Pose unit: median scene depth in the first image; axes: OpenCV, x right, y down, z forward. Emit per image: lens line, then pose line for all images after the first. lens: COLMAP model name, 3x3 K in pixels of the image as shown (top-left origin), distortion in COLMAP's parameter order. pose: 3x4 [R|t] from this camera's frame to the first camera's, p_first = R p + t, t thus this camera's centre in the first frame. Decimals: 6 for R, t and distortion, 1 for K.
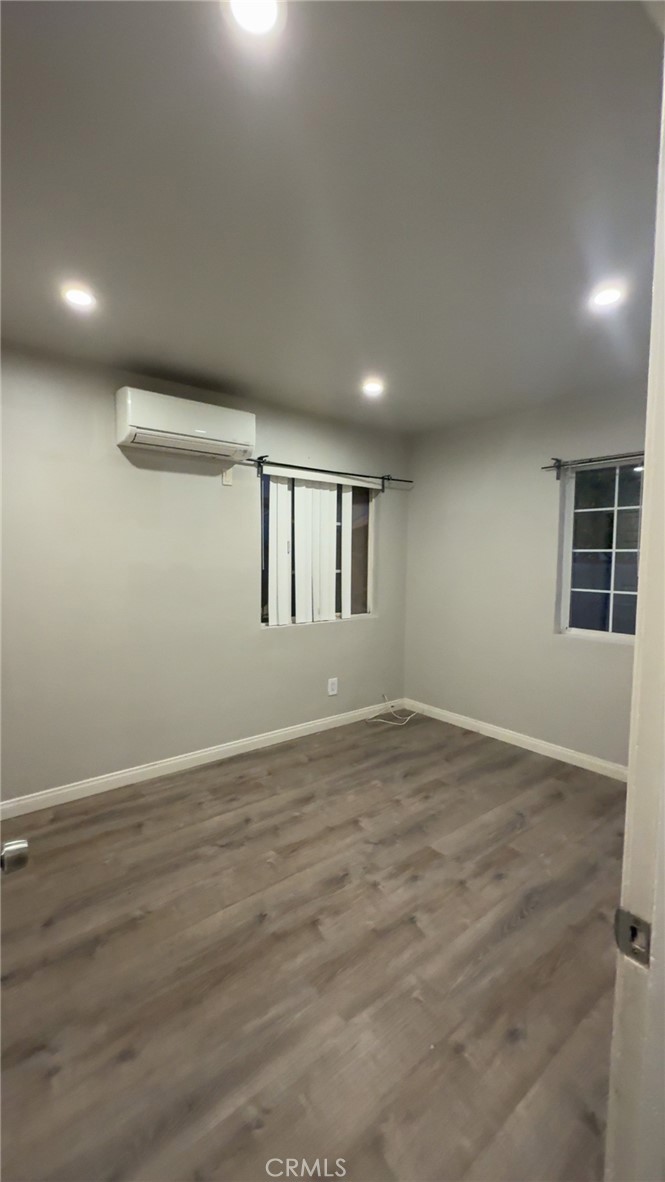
lens RADIAL K [[495.5, 0, 332.5], [0, 495.5, 591.0], [0, 0, 1]] dist [0.000122, -0.000565]
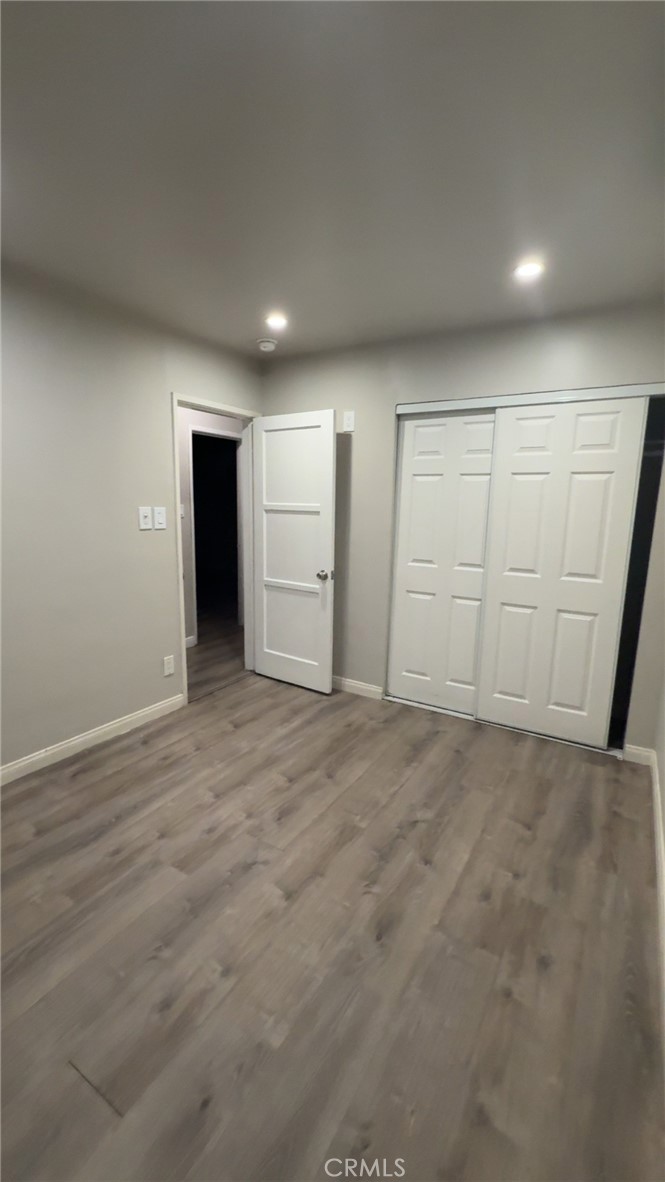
lens RADIAL K [[495.5, 0, 332.5], [0, 495.5, 591.0], [0, 0, 1]] dist [0.000122, -0.000565]
pose [[-0.944648, 0.028805, -0.326818, 0.230102], [-0.055084, 0.968073, 0.244541, -0.135507], [0.323427, 0.249008, -0.912902, 1.753155]]
